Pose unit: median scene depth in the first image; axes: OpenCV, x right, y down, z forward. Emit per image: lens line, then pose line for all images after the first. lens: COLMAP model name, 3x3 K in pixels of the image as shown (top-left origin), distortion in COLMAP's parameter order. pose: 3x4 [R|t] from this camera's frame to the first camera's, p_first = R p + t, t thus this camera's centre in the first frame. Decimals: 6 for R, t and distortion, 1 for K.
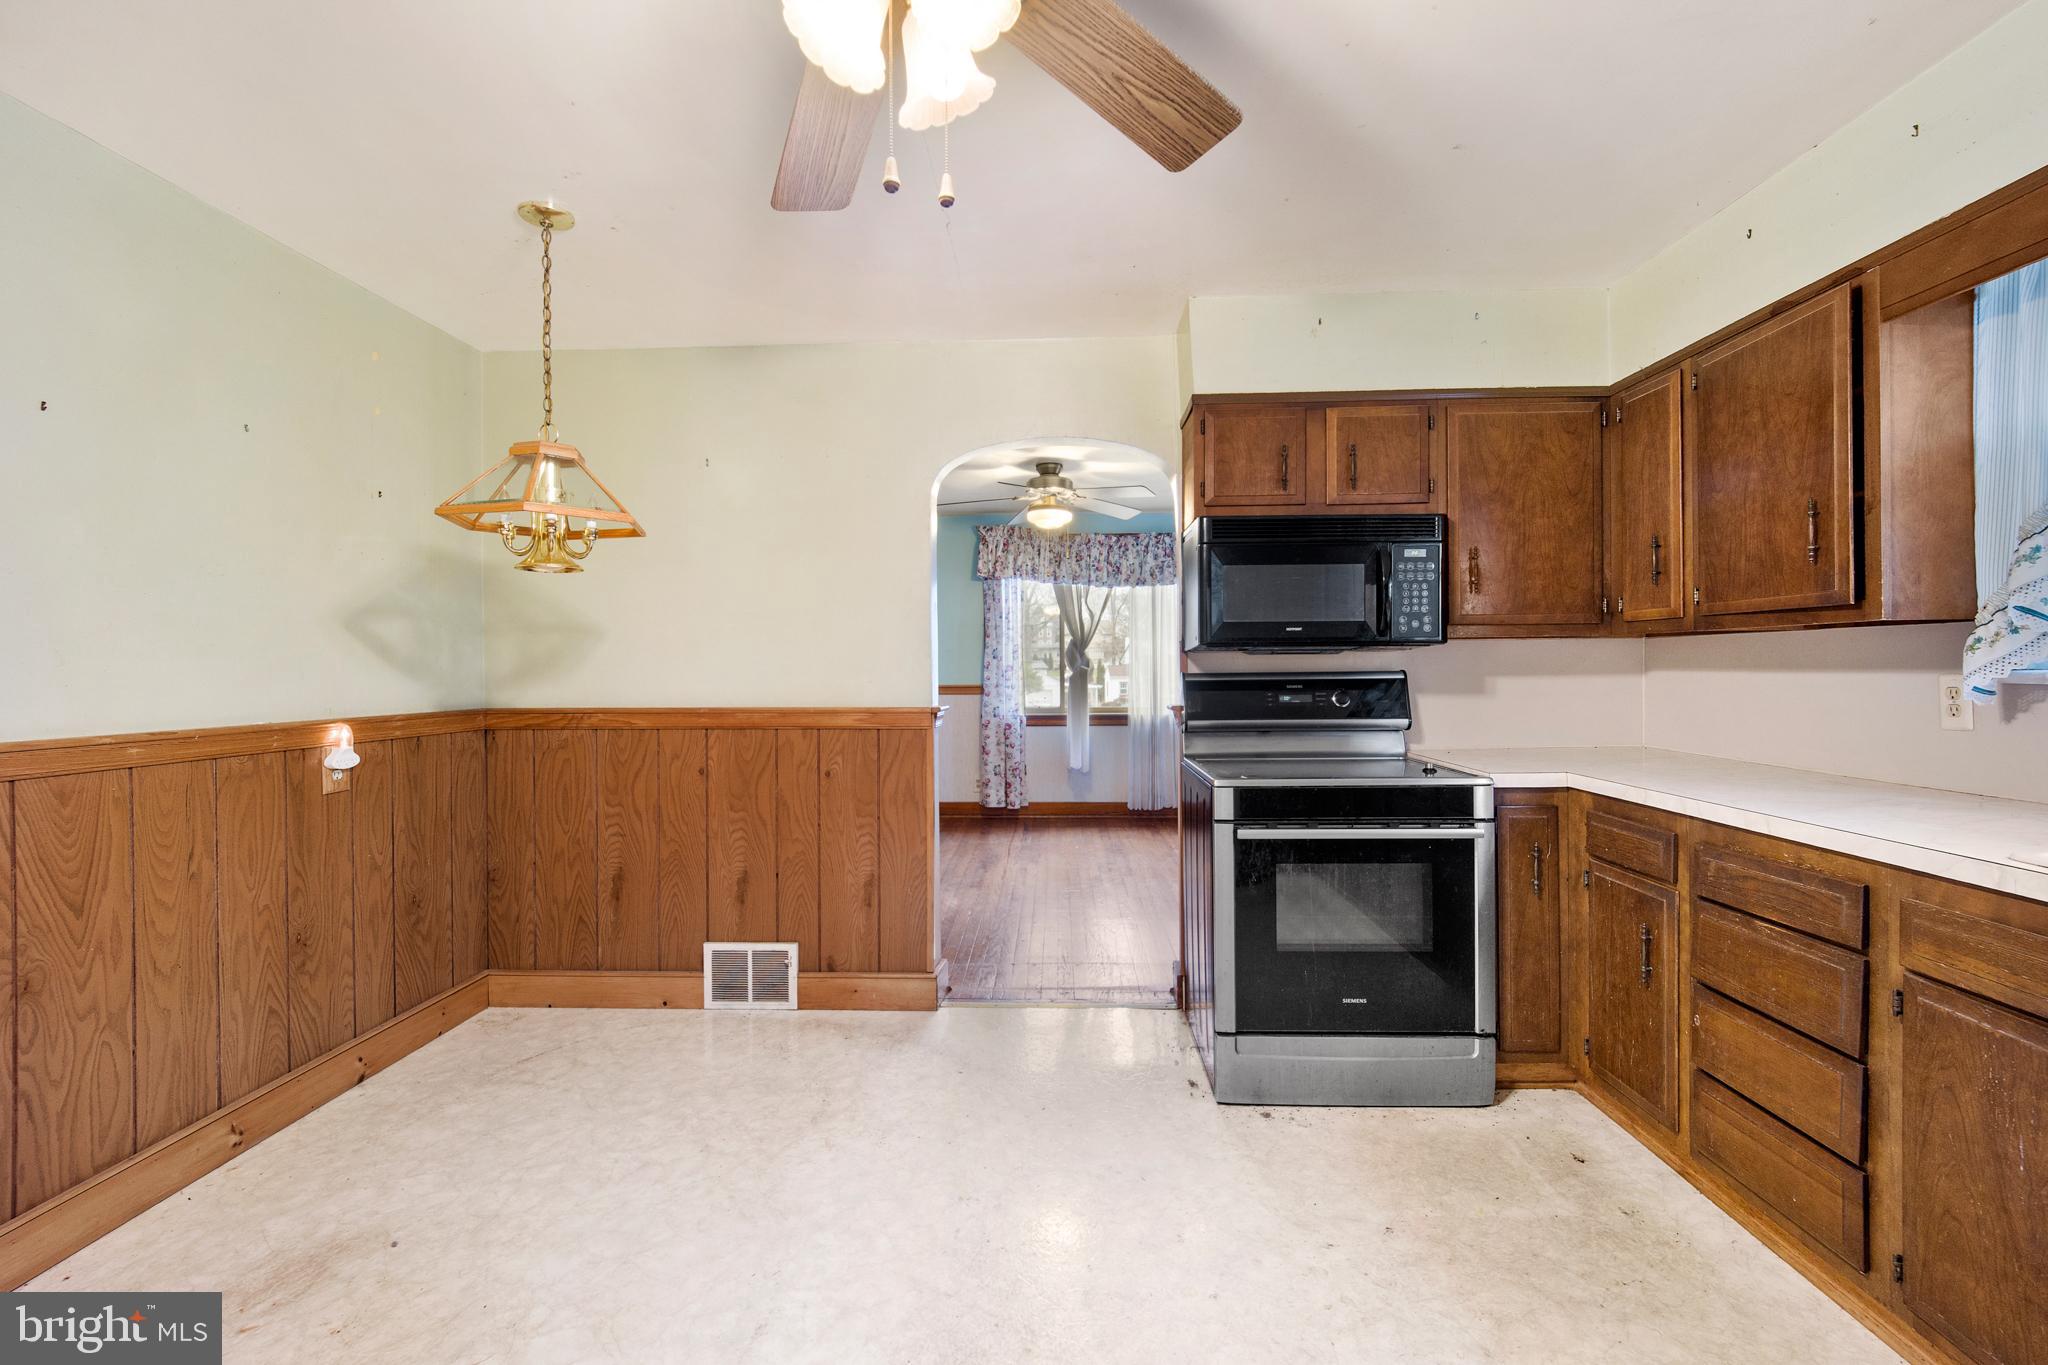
lens RADIAL K [[842.2, 0, 1038.6], [0, 842.2, 666.4], [0, 0, 1]] dist [-0.007723, 0.001114]
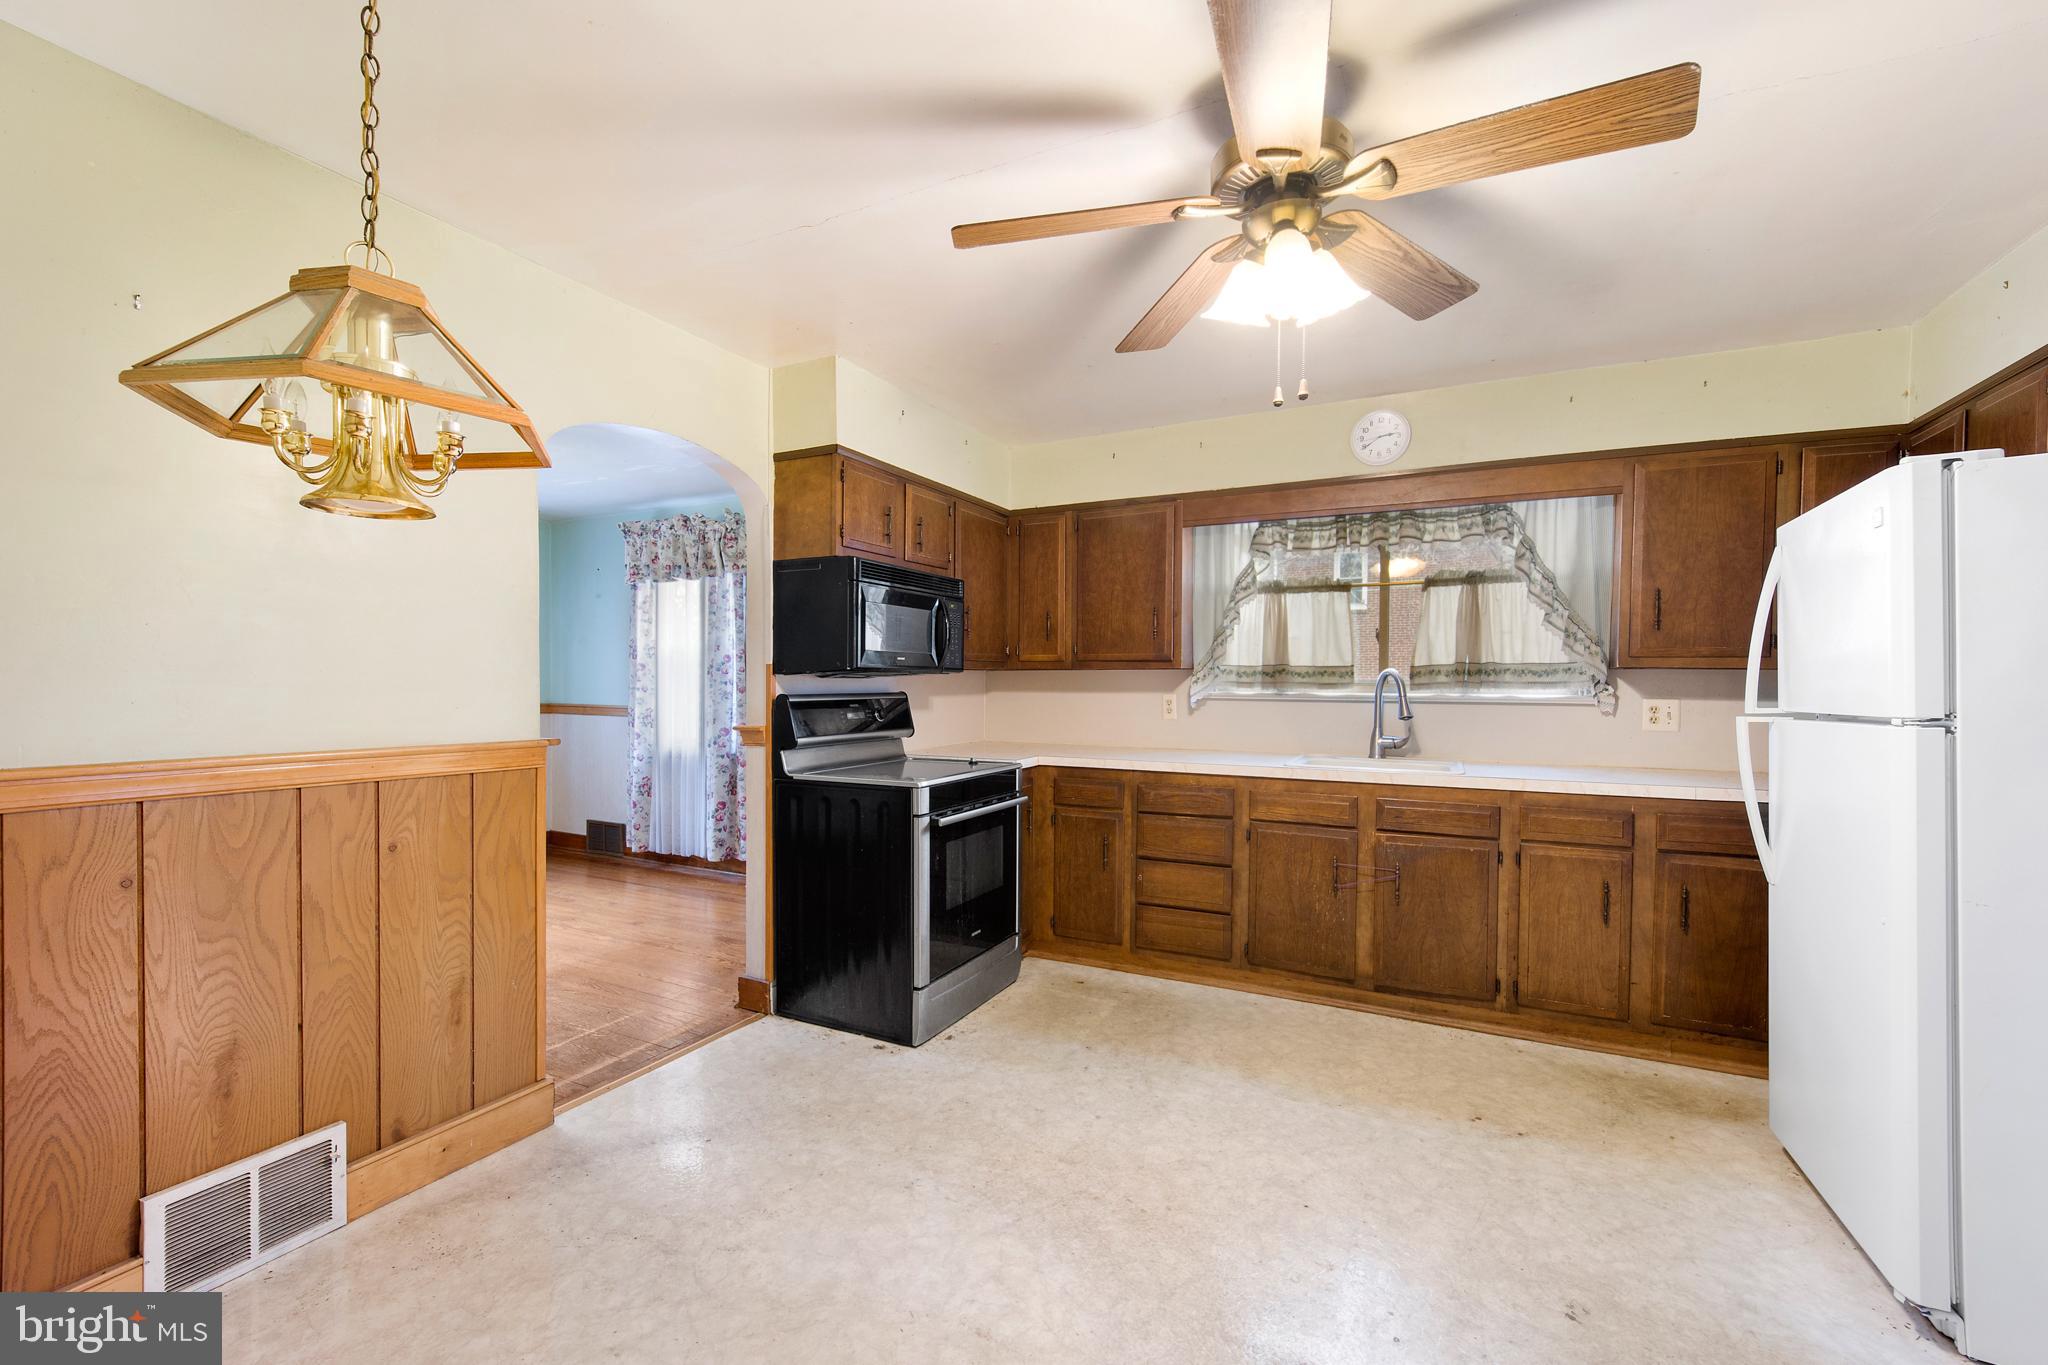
lens RADIAL K [[842.2, 0, 1020.6], [0, 842.2, 695.1], [0, 0, 1]] dist [-0.007723, 0.001114]
pose [[0.425762, -0.004652, 0.904823, -0.730166], [-0.006297, 0.999947, 0.008104, -0.001787], [-0.904813, -0.009148, 0.425711, 0.308000]]
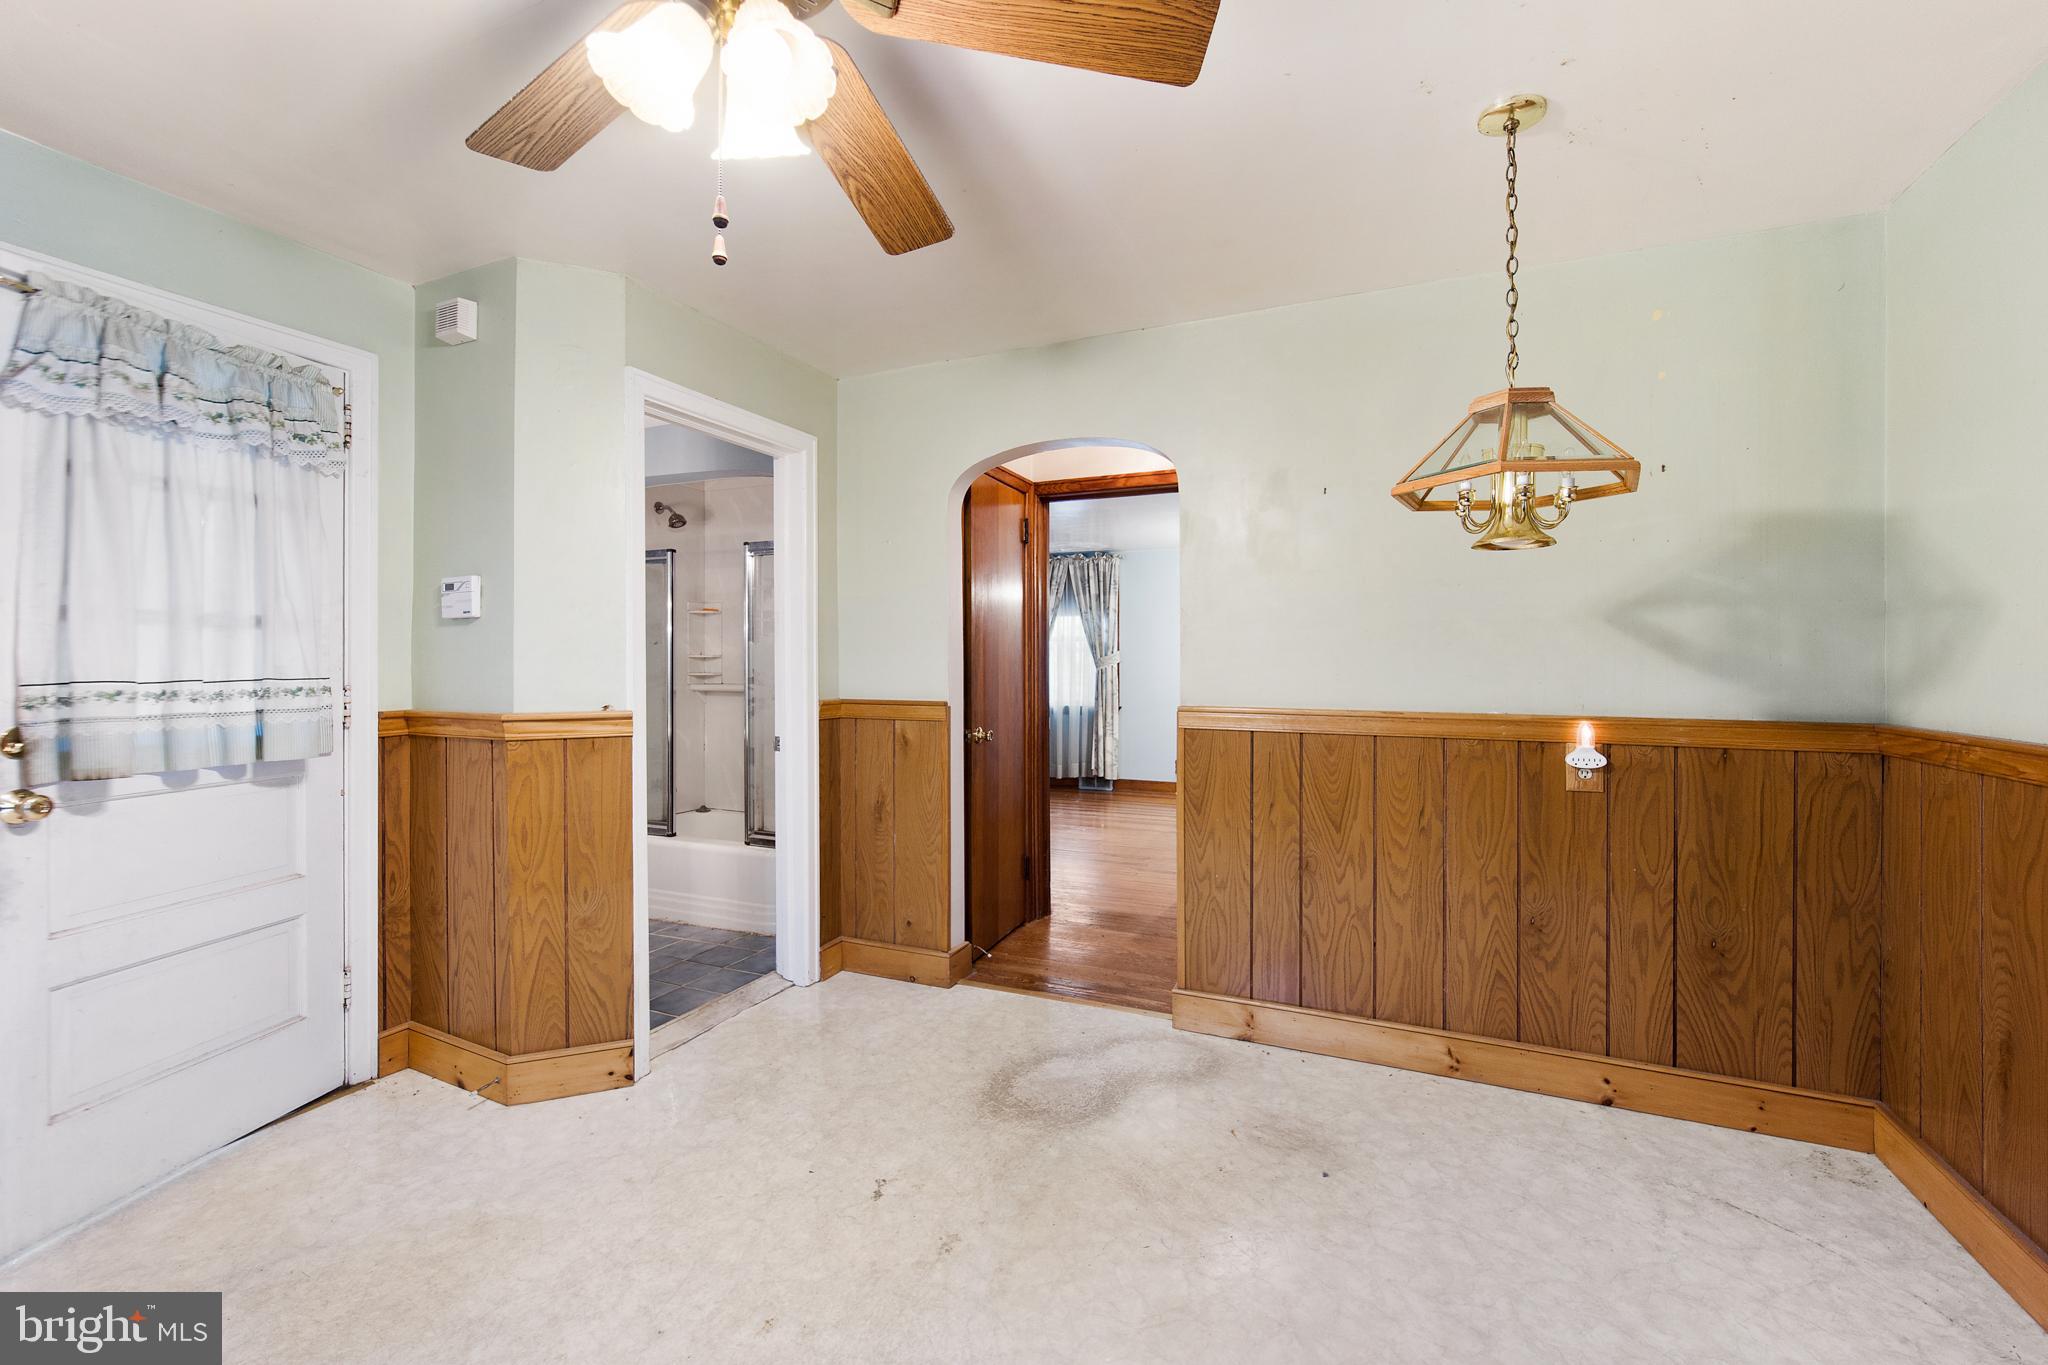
lens RADIAL K [[842.2, 0, 1026.7], [0, 842.2, 667.9], [0, 0, 1]] dist [-0.007723, 0.001114]
pose [[-0.374917, 0.009893, -0.927005, 0.283828], [-0.003517, 0.999921, 0.012094, -0.002903], [0.927052, 0.007795, -0.374853, 0.702925]]
